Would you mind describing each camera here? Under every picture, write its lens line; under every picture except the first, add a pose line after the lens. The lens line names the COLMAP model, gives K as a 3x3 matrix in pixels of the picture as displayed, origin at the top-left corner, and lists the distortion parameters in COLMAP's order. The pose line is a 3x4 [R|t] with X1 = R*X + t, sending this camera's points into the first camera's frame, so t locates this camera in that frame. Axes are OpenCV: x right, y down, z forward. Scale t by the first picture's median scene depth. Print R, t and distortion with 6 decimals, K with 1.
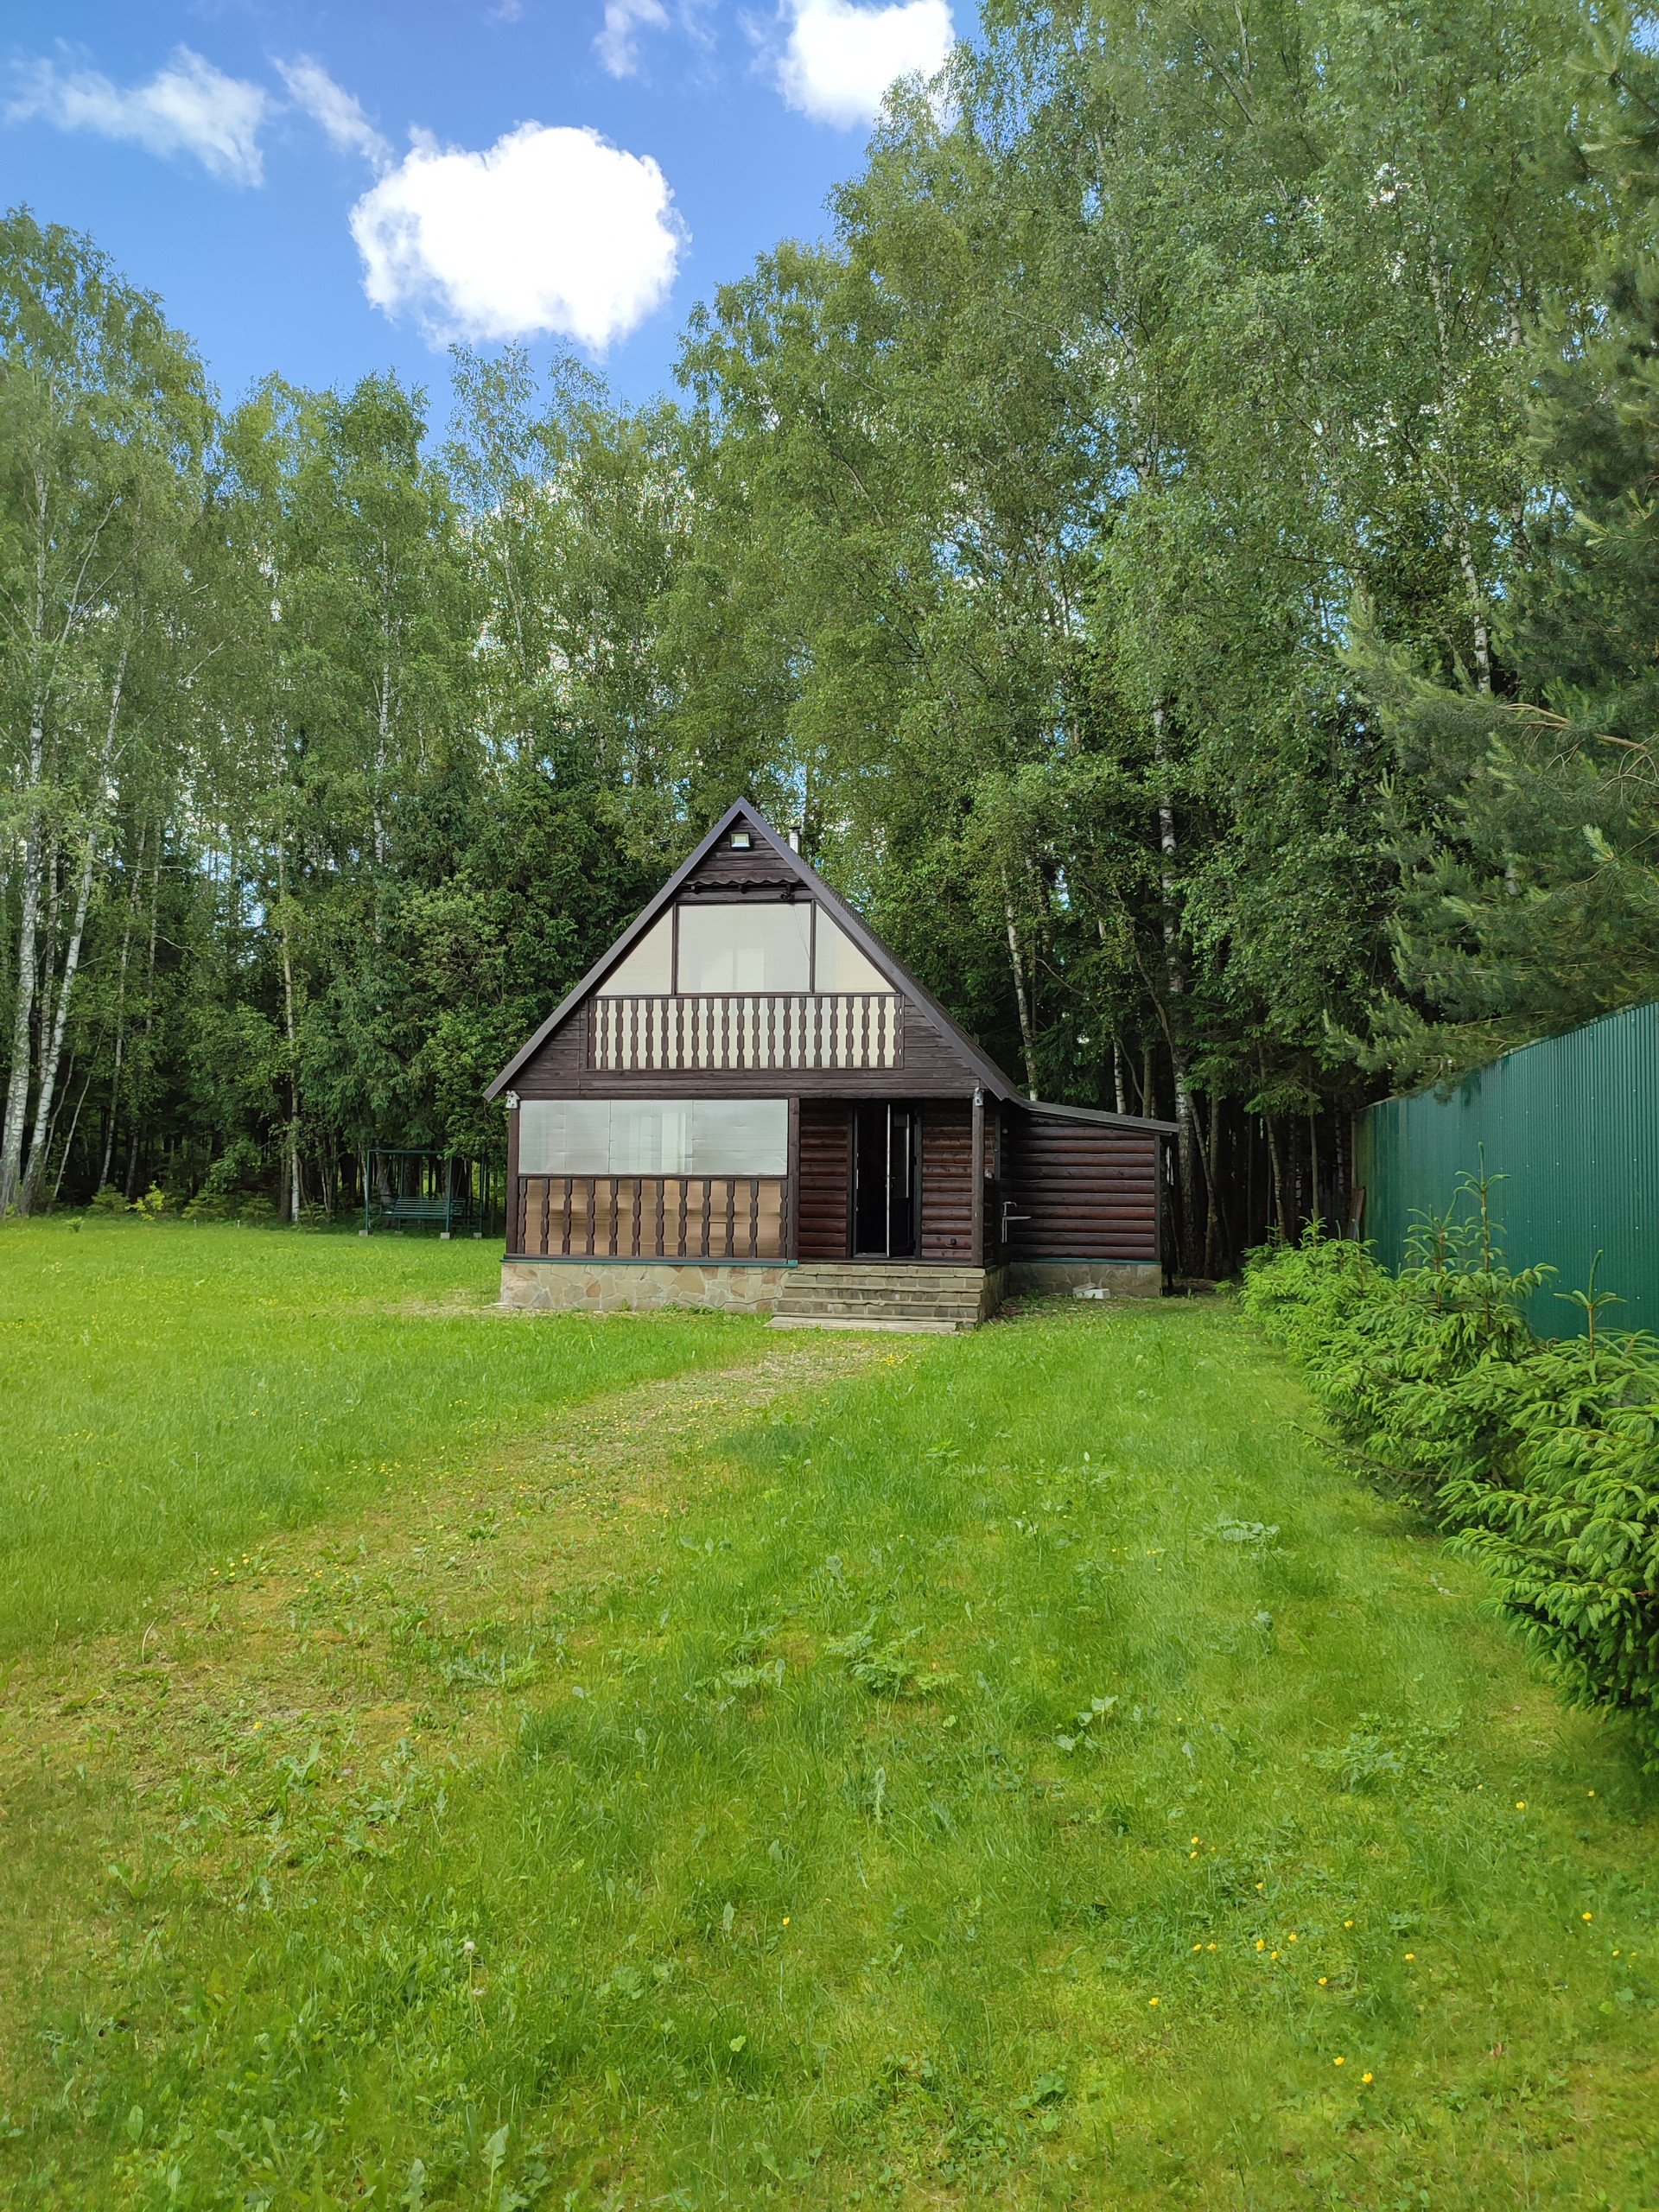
lens RADIAL K [[1728.9, 0, 829.5], [0, 1728.9, 1106.0], [0, 0, 1]] dist [0.001492, 0.003494]
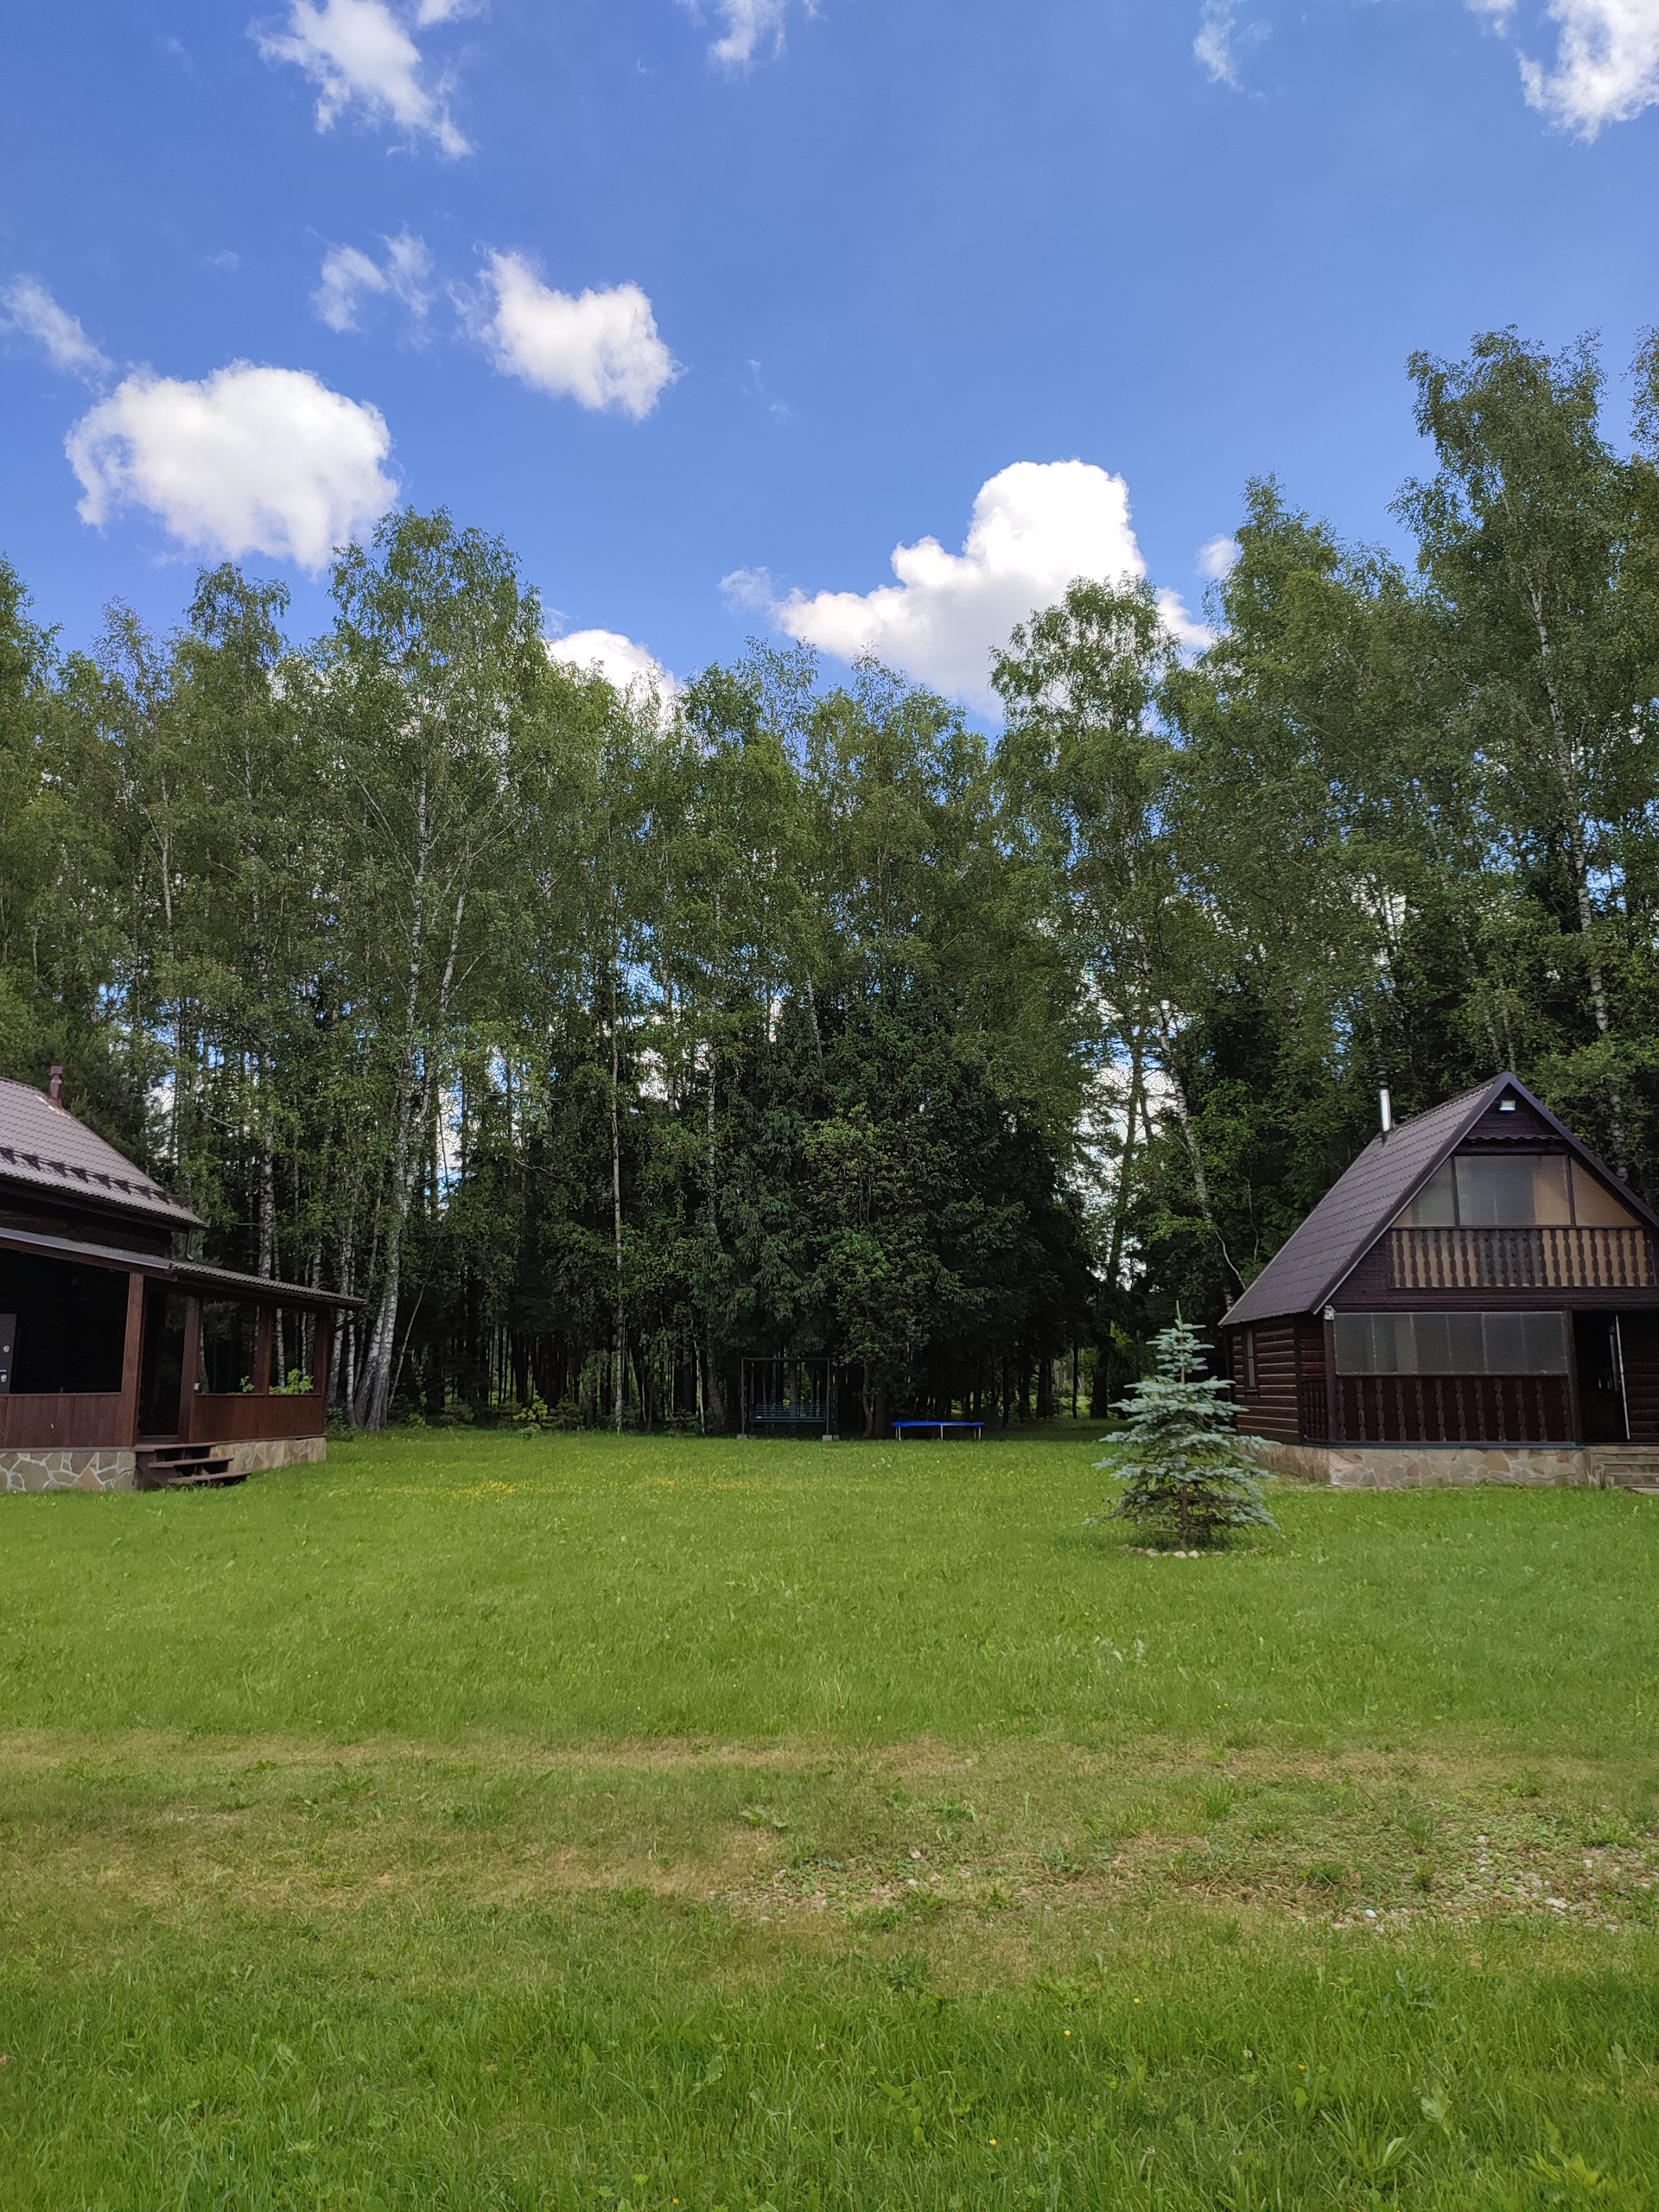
lens RADIAL K [[1659.1, 0, 840.4], [0, 1659.1, 1102.9], [0, 0, 1]] dist [0.003730, 0.002922]
pose [[0.989018, 0.012599, 0.147257, -0.714466], [0.005794, 0.992289, -0.123814, -0.008055], [-0.147681, 0.123307, 0.981318, -0.120141]]
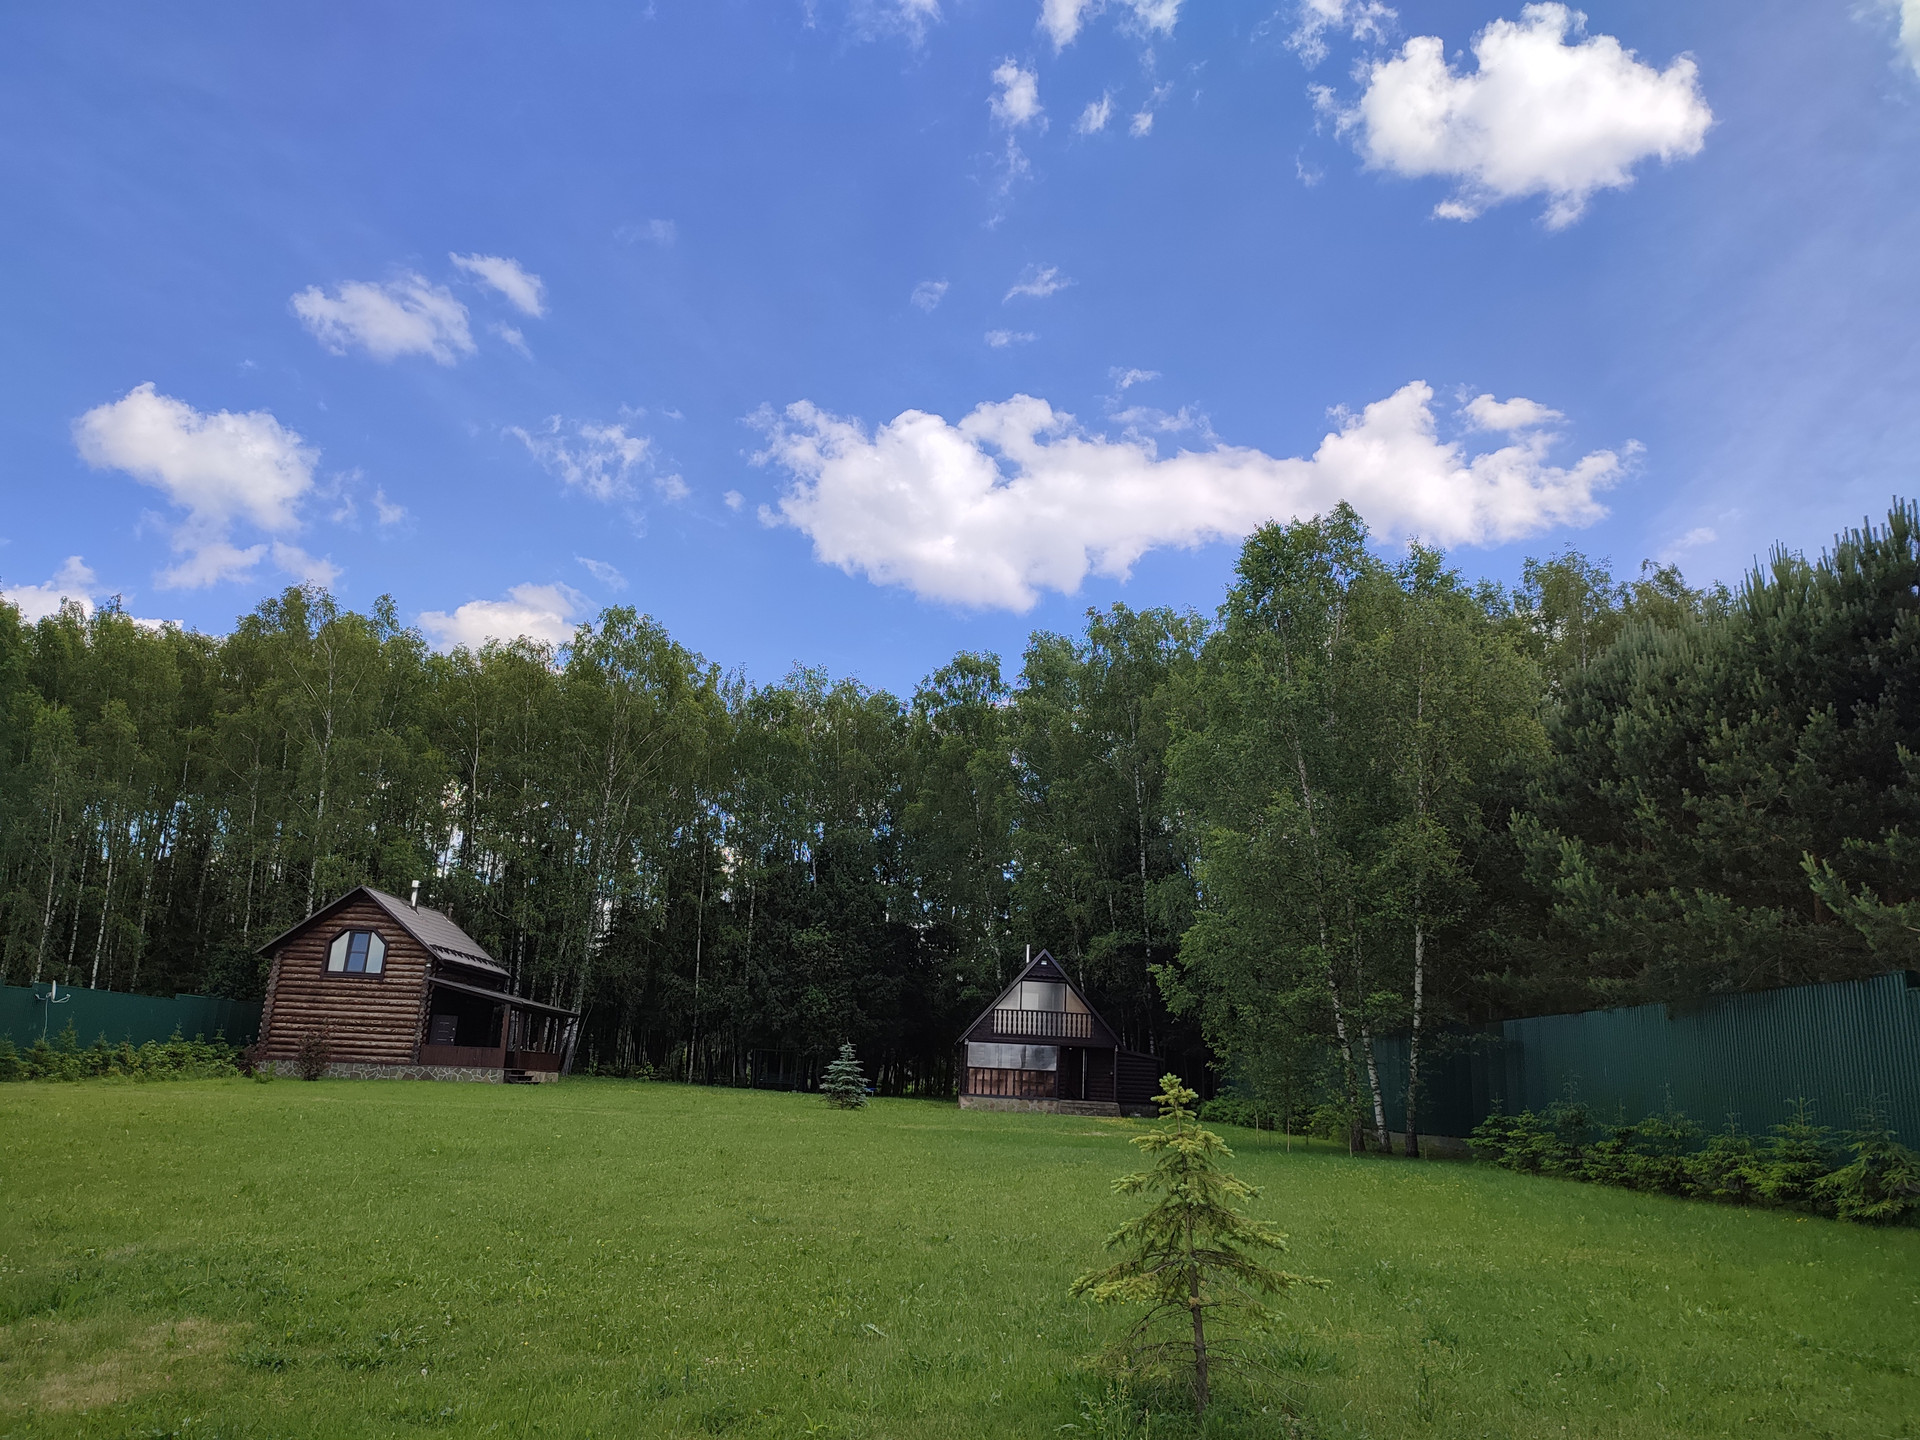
lens RADIAL K [[1440.1, 0, 960.0], [0, 1440.1, 720.0], [0, 0, 1]] dist [0.003730, 0.002922]
pose [[0.982705, 0.081920, 0.166073, -0.686487], [-0.047643, 0.978484, -0.200745, -0.051152], [-0.178944, 0.189361, 0.965464, -1.637804]]
